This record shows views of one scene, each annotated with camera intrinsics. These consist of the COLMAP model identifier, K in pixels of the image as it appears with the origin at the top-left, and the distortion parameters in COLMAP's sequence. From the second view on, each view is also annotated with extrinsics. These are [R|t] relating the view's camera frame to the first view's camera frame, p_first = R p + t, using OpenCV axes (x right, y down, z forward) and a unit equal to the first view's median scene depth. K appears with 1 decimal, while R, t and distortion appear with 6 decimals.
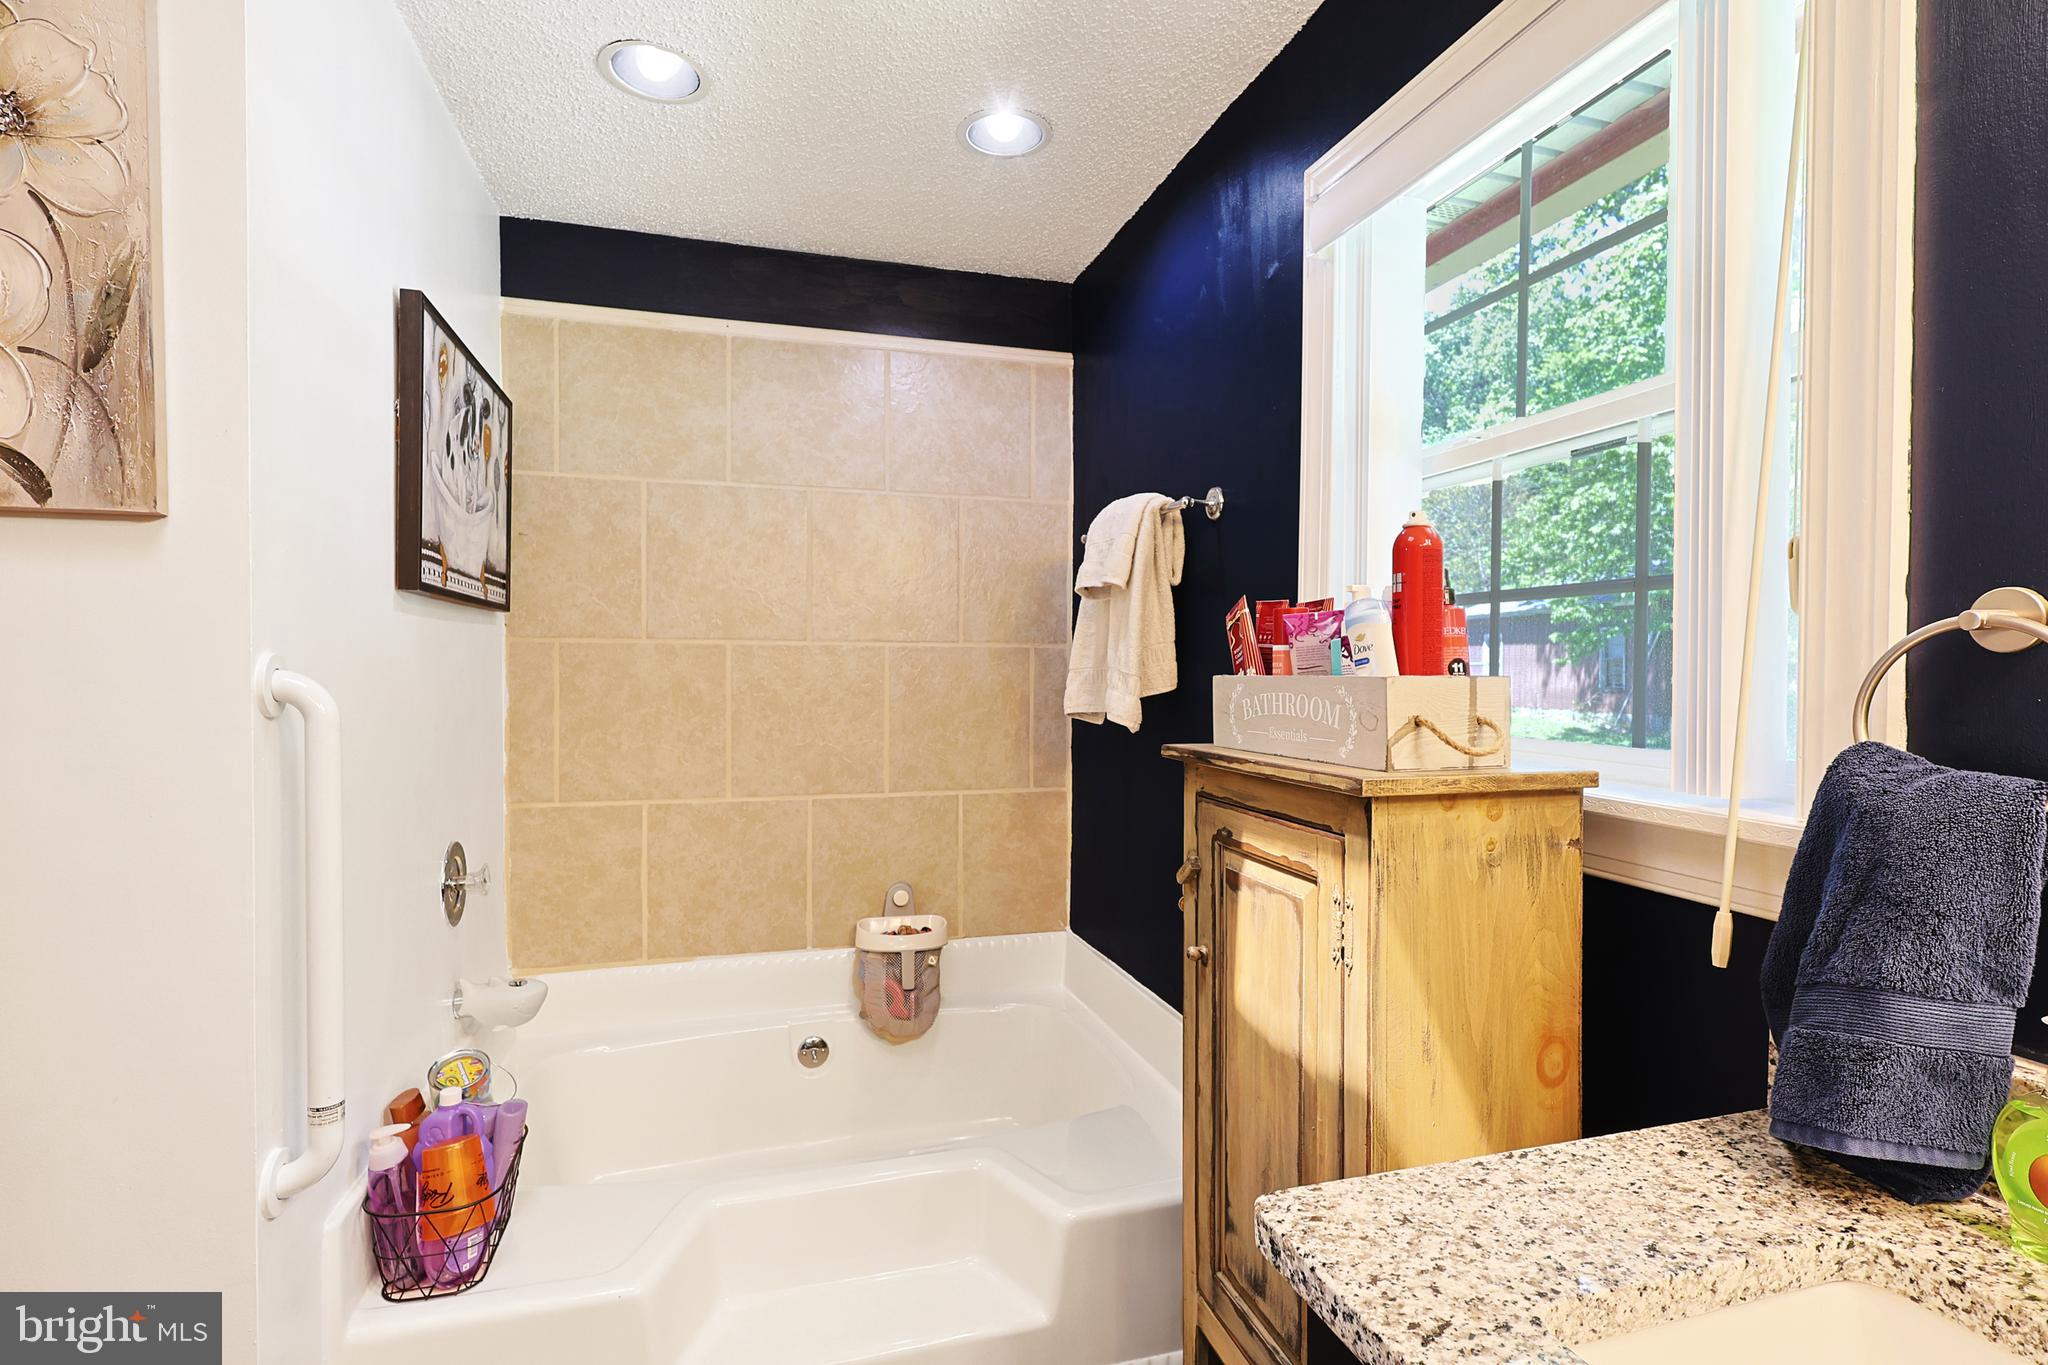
lens RADIAL K [[1008.5, 0, 1025.6], [0, 1008.5, 683.9], [0, 0, 1]] dist [-0.001394, 0.001853]
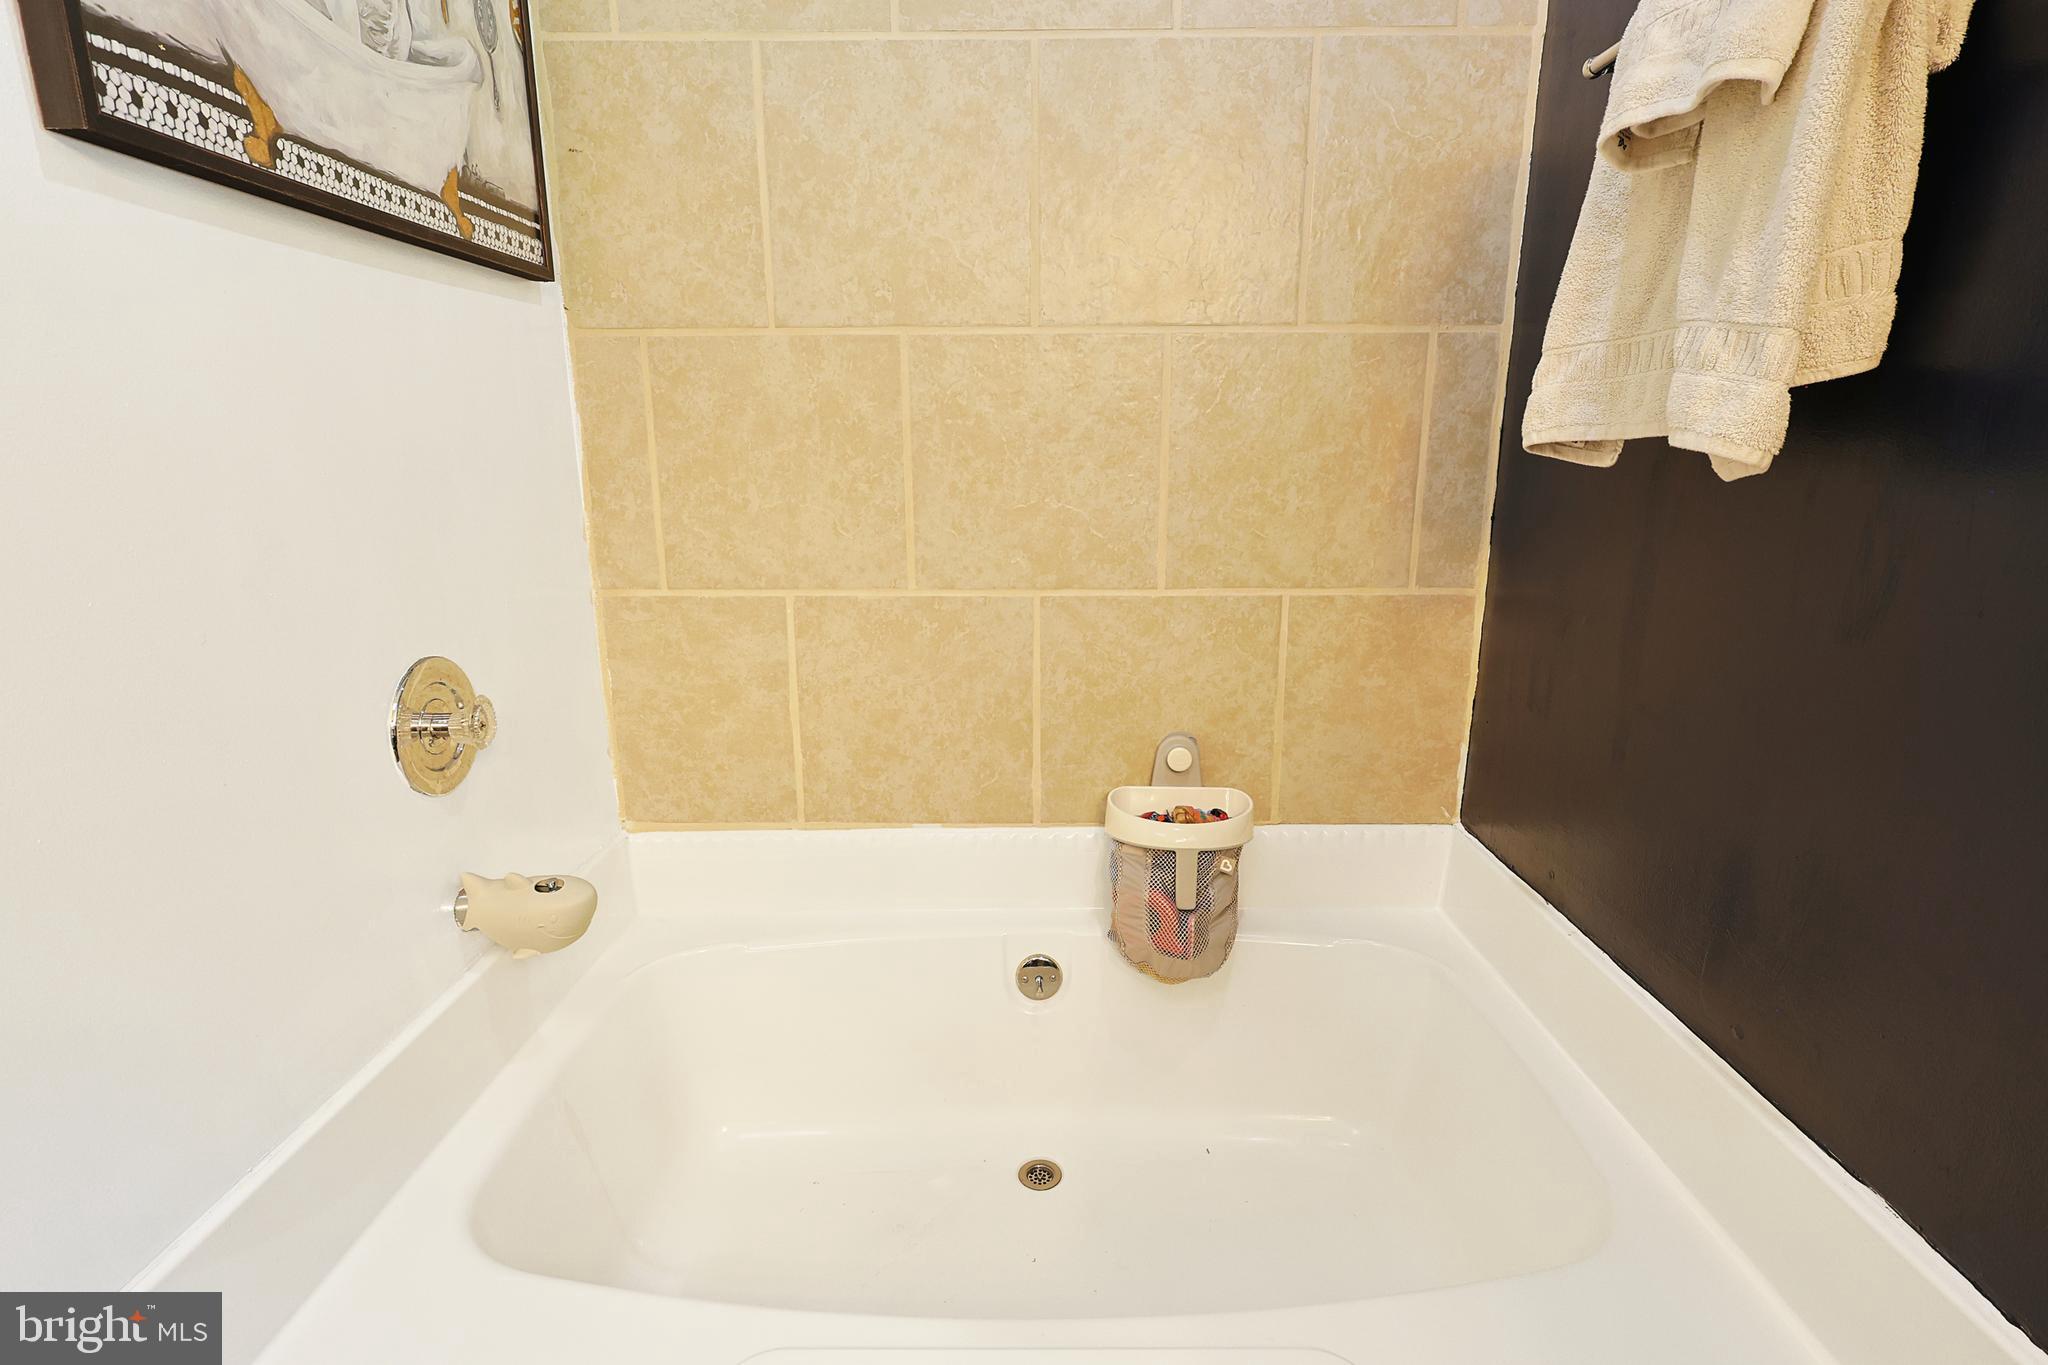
lens RADIAL K [[1008.5, 0, 1029.4], [0, 1008.5, 683.6], [0, 0, 1]] dist [-0.001394, 0.001853]
pose [[0.957506, 0.060627, -0.281971, -0.041807], [0.003160, 0.975393, 0.220451, 0.031272], [0.288397, -0.211974, 0.933753, 0.422532]]
